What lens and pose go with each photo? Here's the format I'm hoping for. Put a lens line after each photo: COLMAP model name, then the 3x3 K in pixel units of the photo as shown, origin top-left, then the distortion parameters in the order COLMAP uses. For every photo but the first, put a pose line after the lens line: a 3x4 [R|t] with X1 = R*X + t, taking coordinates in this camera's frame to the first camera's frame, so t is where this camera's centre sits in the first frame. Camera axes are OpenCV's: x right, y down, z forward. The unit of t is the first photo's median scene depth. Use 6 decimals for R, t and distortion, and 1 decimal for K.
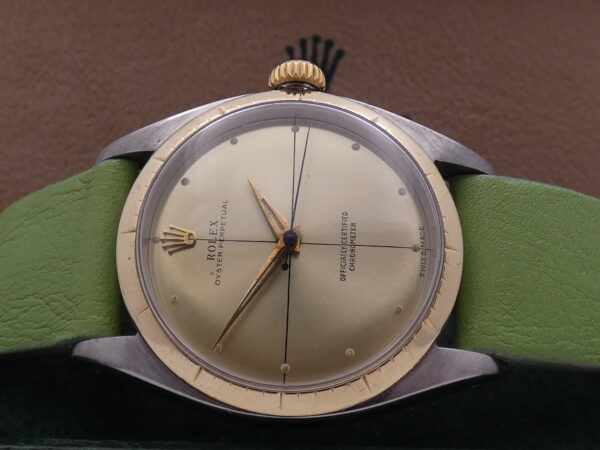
lens RADIAL K [[994.3, 0, 300.0], [0, 994.3, 225.0], [0, 0, 1]] dist [-0.019477, -0.005184]
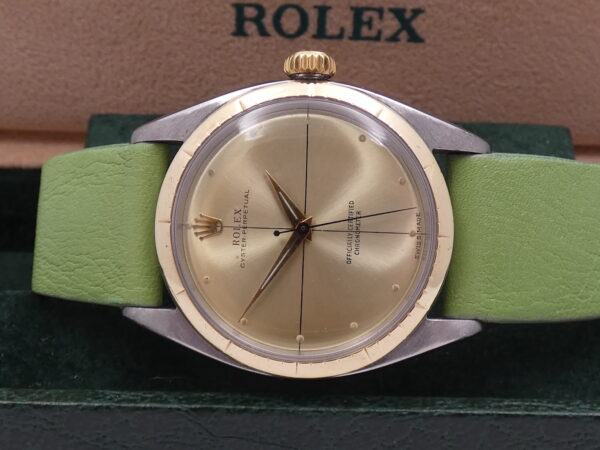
lens RADIAL K [[994.3, 0, 300.0], [0, 994.3, 225.0], [0, 0, 1]] dist [-0.019477, -0.005184]
pose [[0.999400, -0.000906, -0.034636, 0.025574], [0.011854, 0.948273, 0.317234, -0.351748], [0.032557, -0.317455, 0.947714, -0.096453]]
